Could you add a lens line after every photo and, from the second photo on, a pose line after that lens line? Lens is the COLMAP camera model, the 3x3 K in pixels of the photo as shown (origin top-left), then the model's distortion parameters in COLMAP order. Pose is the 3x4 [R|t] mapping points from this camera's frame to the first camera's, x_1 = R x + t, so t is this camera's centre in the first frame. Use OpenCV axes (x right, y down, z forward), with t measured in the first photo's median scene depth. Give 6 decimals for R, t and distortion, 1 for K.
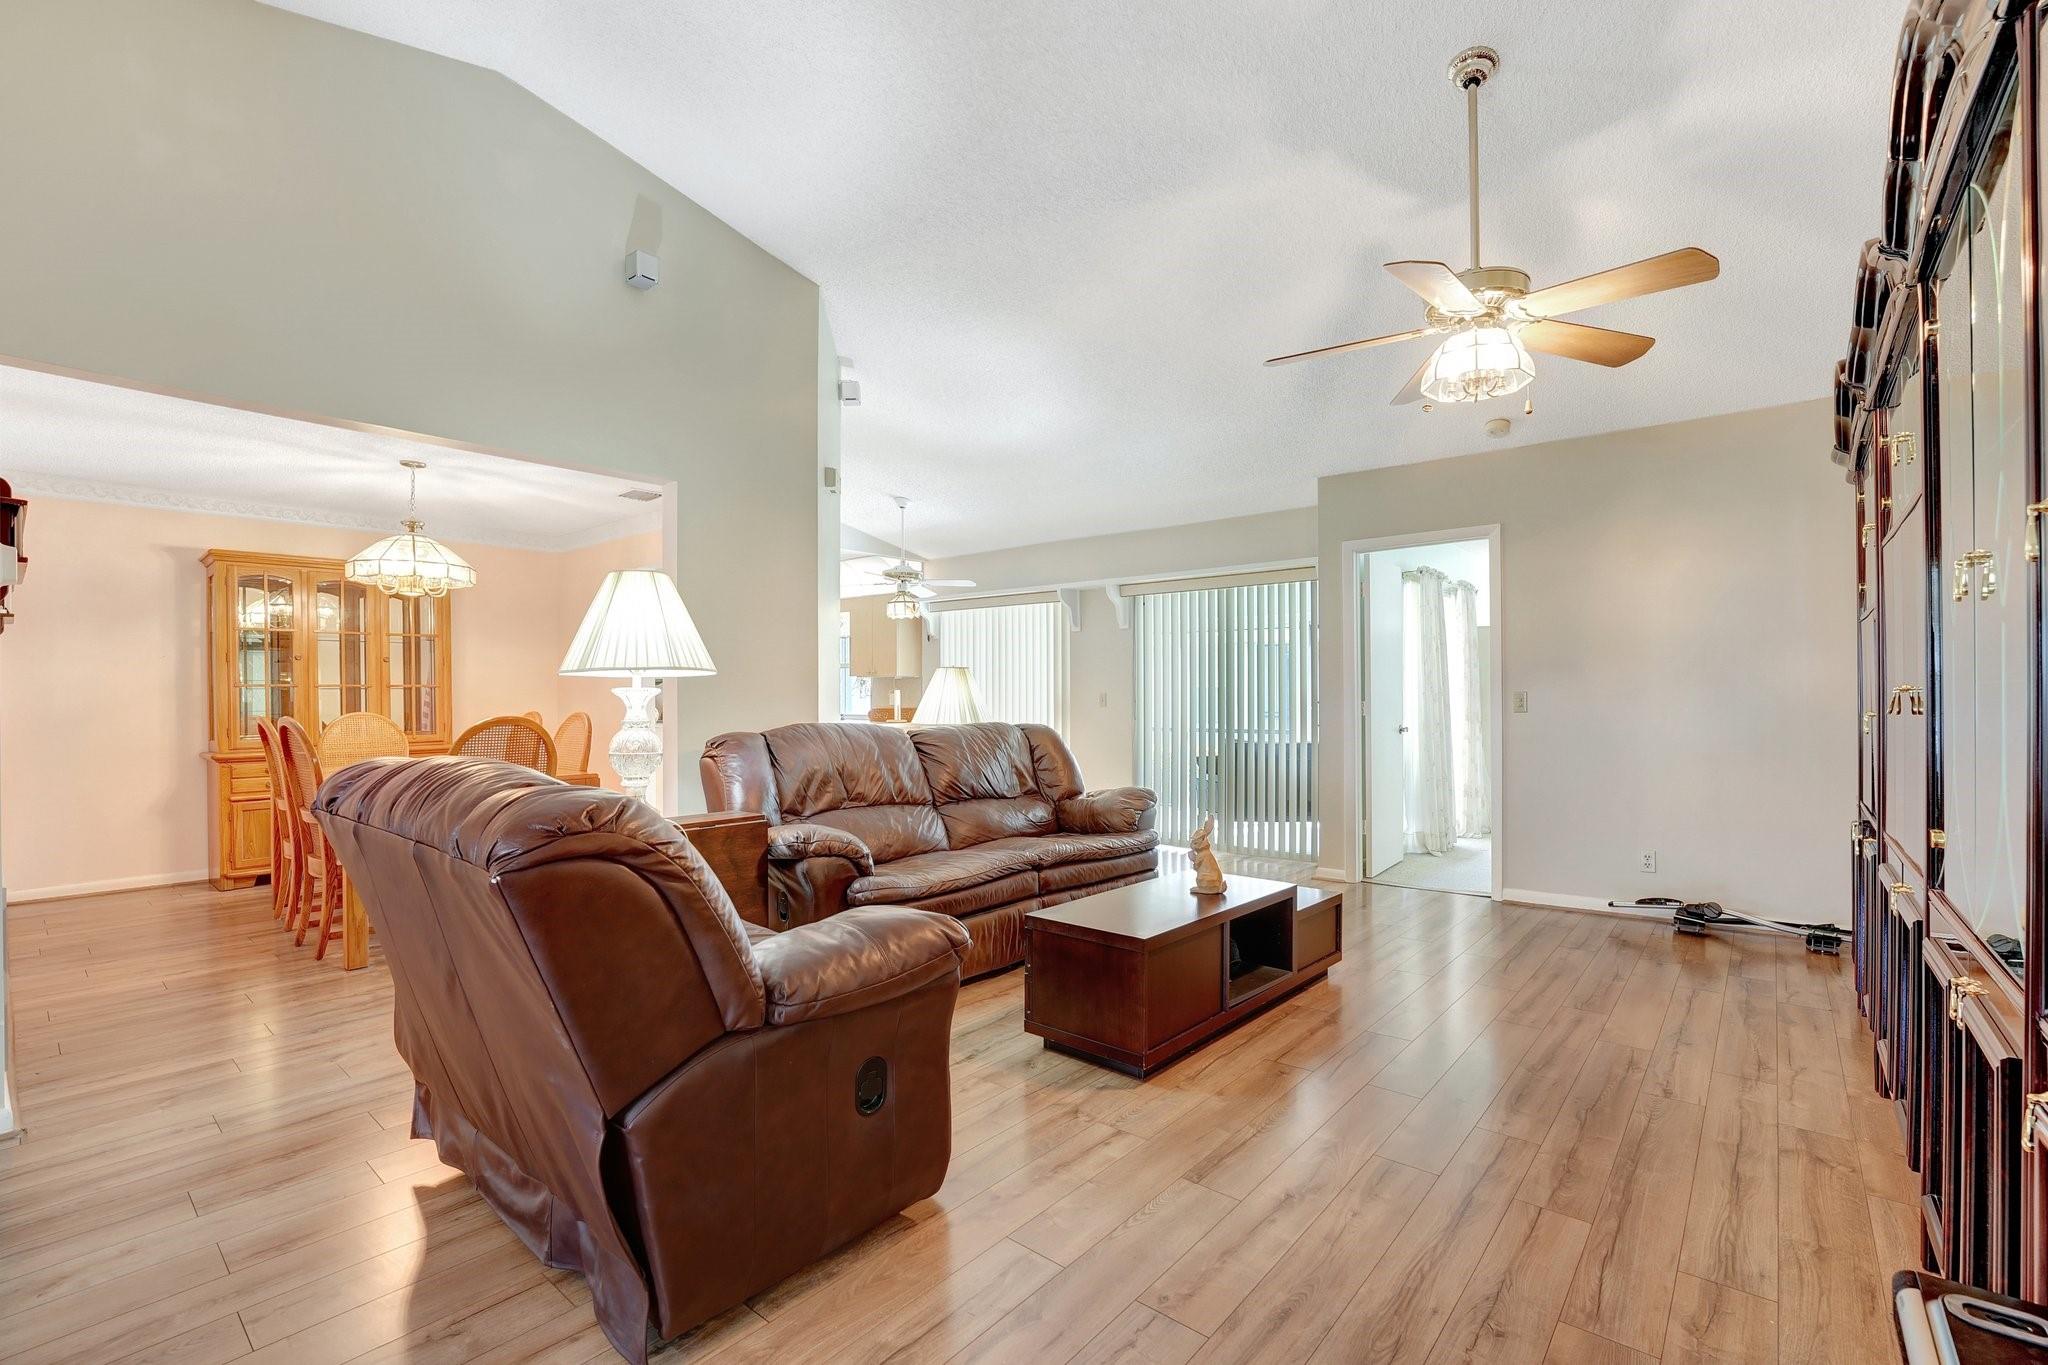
lens RADIAL K [[891.7, 0, 1018.8], [0, 891.7, 681.9], [0, 0, 1]] dist [-0.022843, 0.001886]
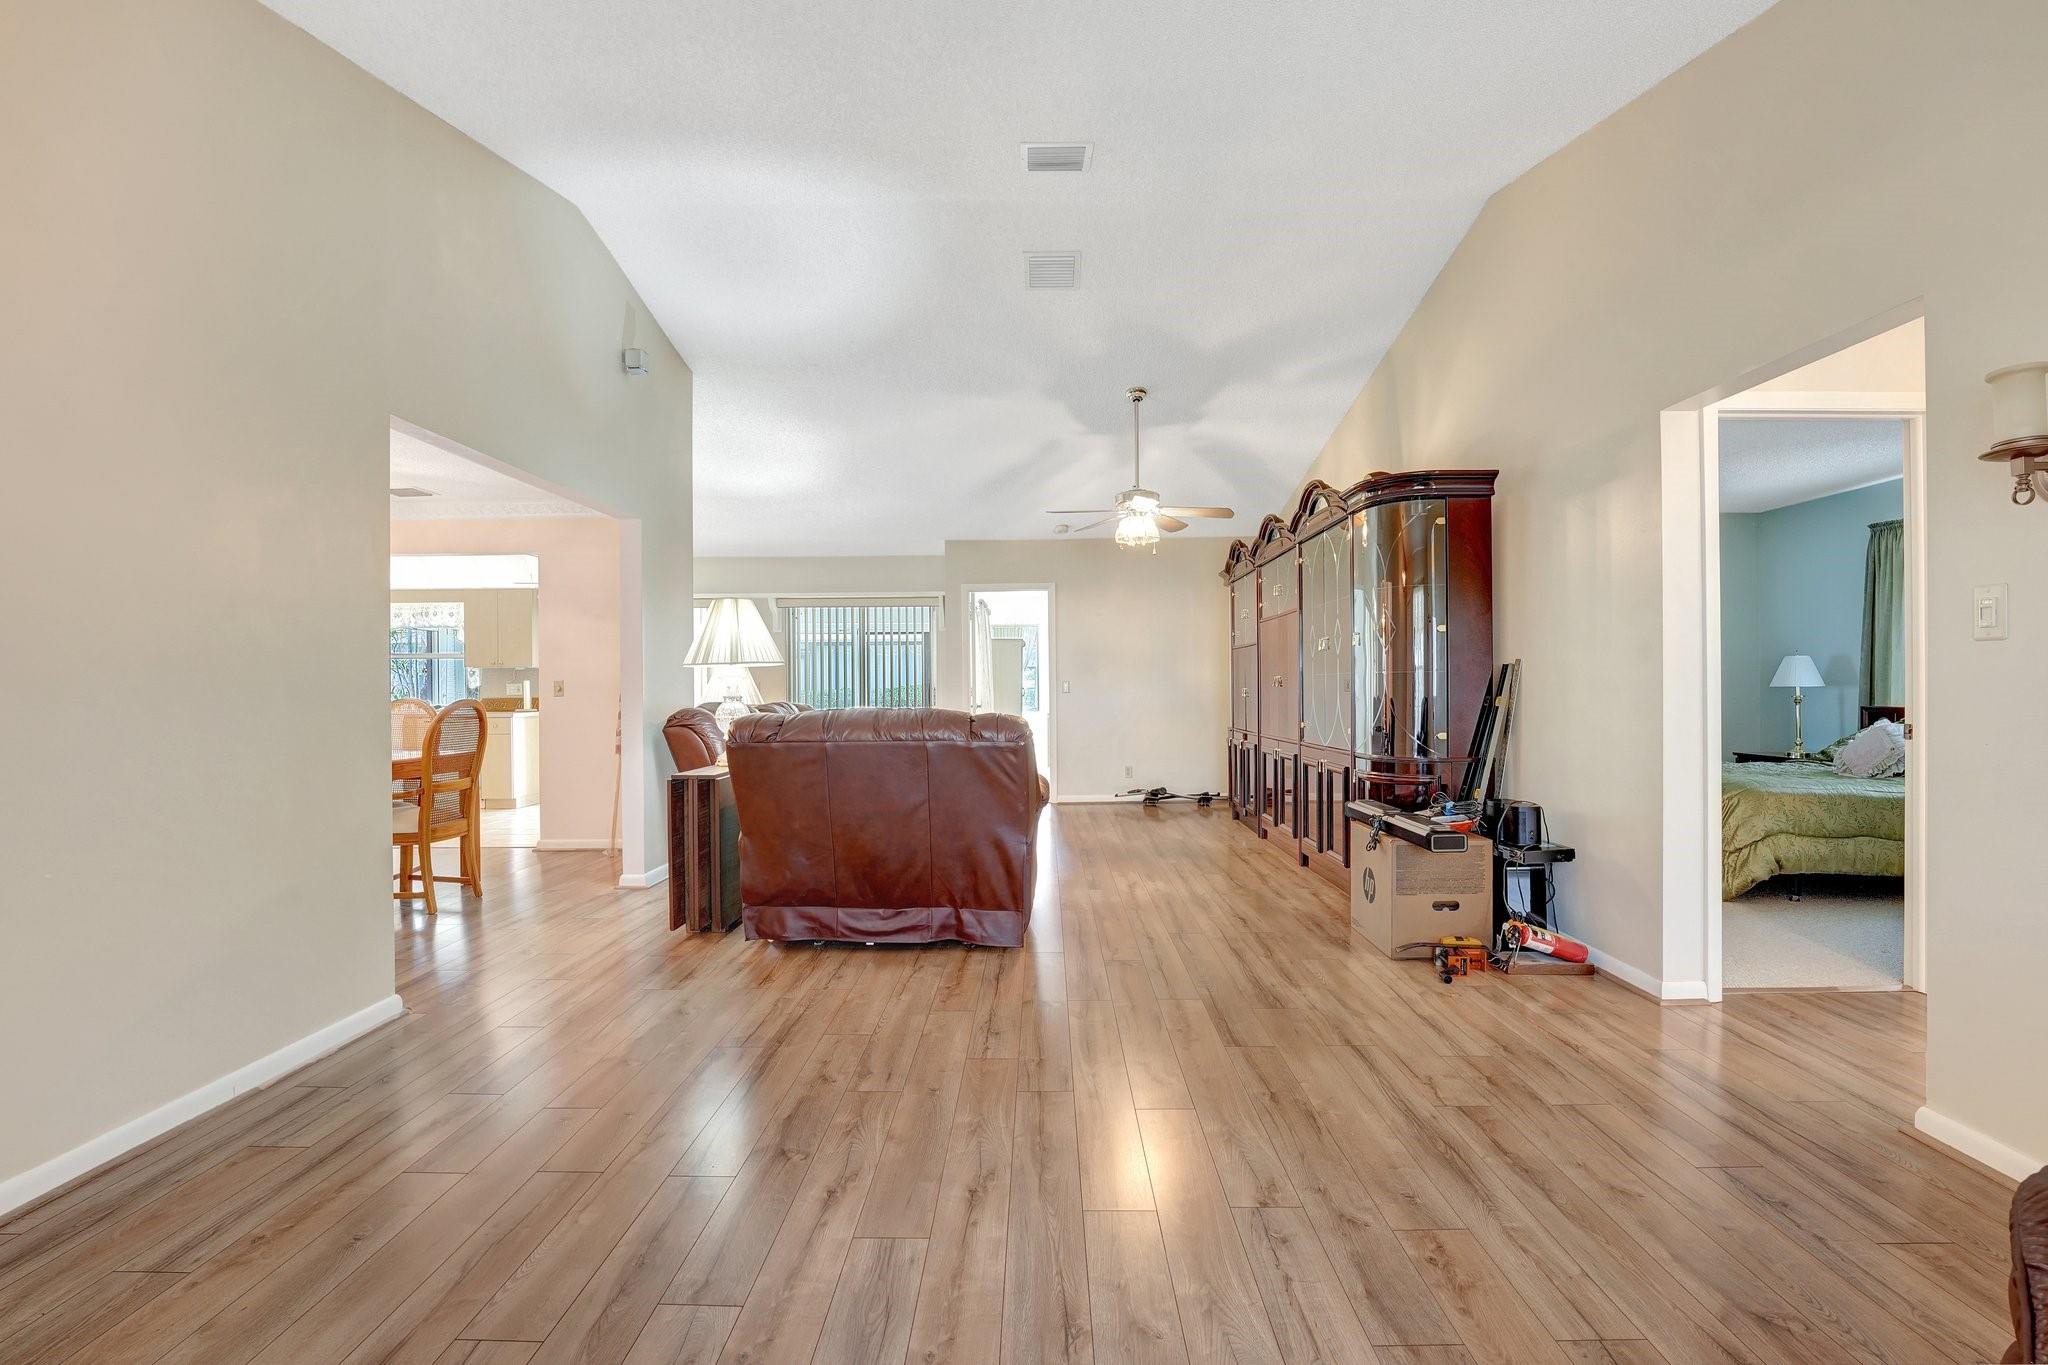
lens RADIAL K [[891.7, 0, 1013.7], [0, 891.7, 689.4], [0, 0, 1]] dist [-0.022843, 0.001886]
pose [[0.780446, -0.003733, 0.625212, -0.804440], [-0.005937, 0.999893, 0.013381, 0.004876], [-0.625195, -0.014155, 0.780340, -0.392312]]
